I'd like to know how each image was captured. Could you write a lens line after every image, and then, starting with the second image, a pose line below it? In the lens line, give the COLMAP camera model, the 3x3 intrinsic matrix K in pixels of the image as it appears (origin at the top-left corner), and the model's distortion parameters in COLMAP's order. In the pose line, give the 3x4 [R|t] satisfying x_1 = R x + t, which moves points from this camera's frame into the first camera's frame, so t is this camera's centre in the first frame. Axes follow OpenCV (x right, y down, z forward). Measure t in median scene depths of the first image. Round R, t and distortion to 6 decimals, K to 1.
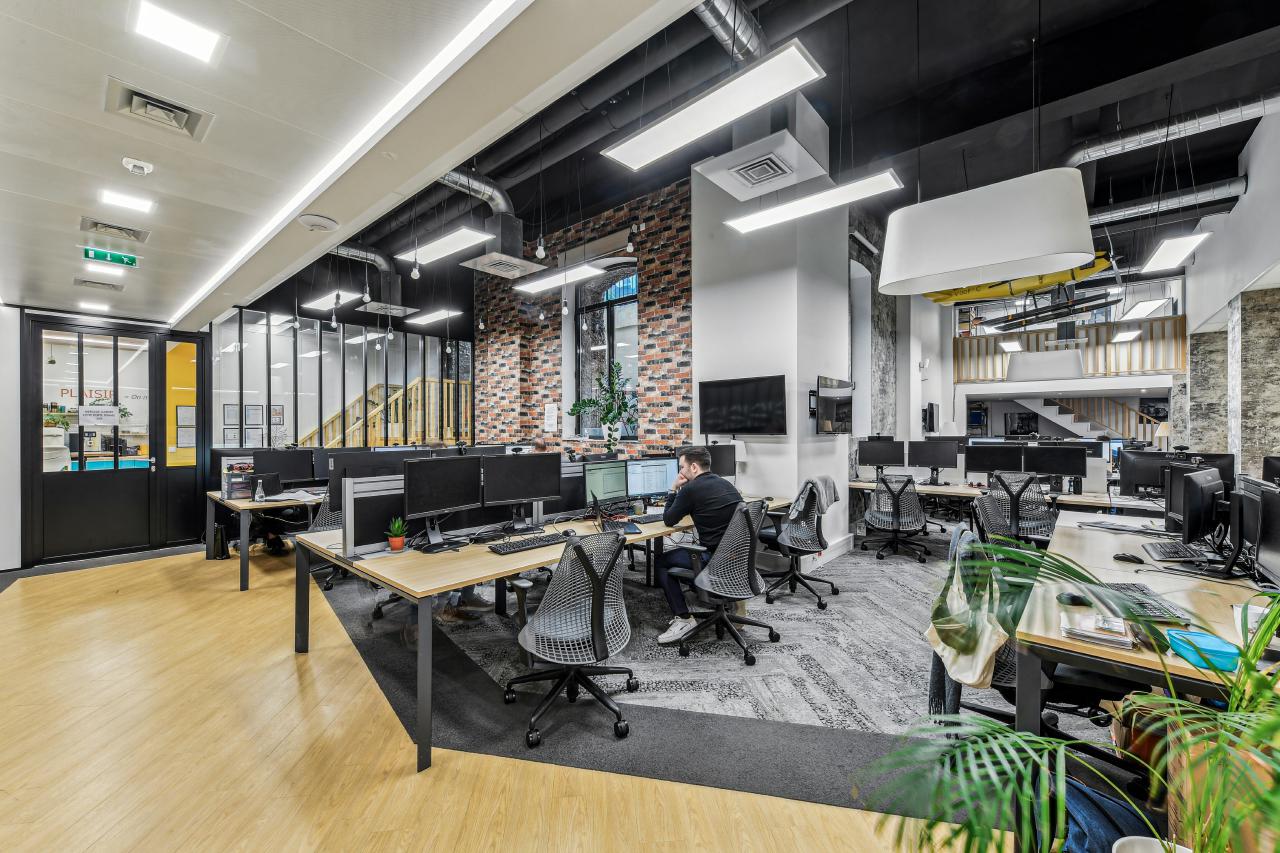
lens RADIAL K [[502.6, 0, 637.1], [0, 502.6, 429.2], [0, 0, 1]] dist [0.001756, 0.000141]
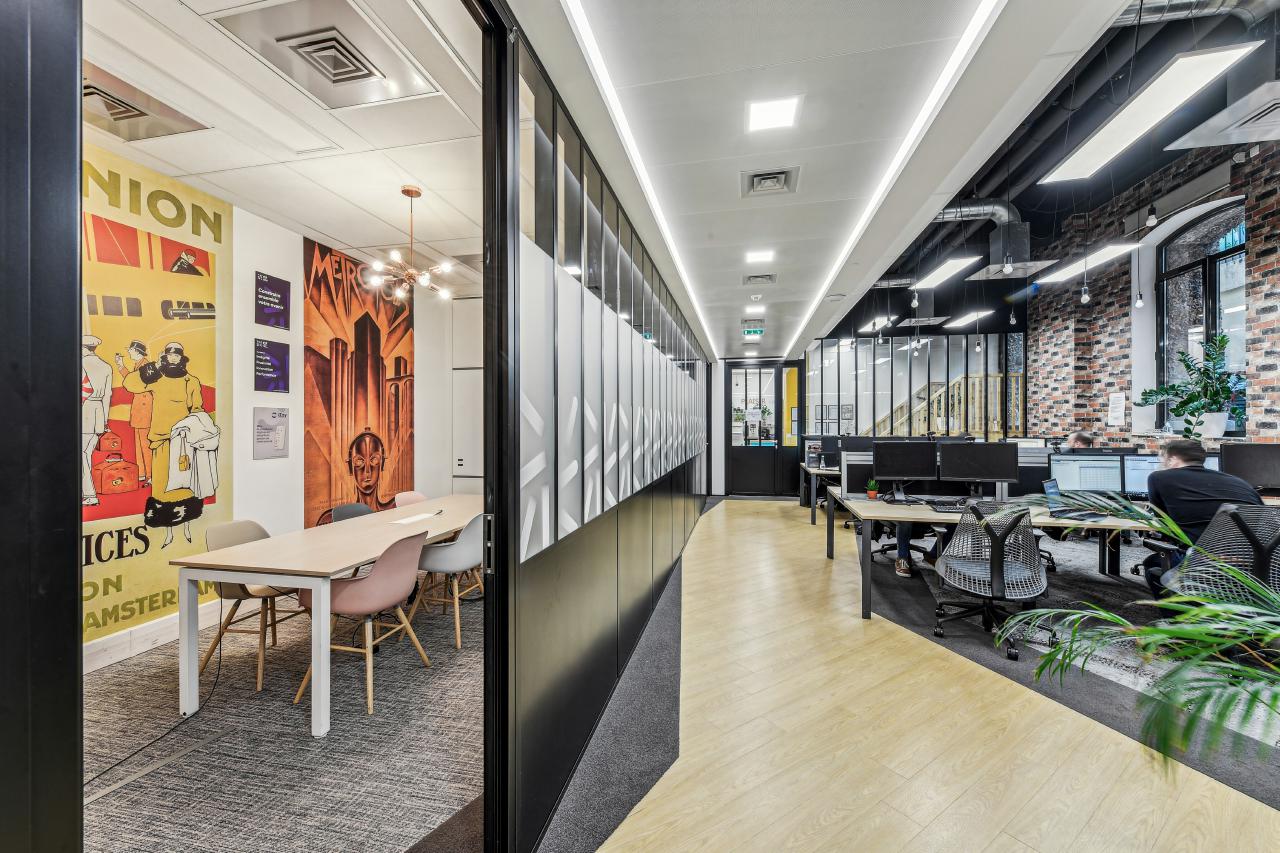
lens RADIAL K [[502.6, 0, 637.1], [0, 502.6, 424.7], [0, 0, 1]] dist [0.001756, 0.000141]
pose [[0.483720, 0.002217, -0.875220, 0.220130], [0.001241, 0.999994, 0.003219, 0.000039], [0.875222, -0.002643, 0.483714, -0.163727]]
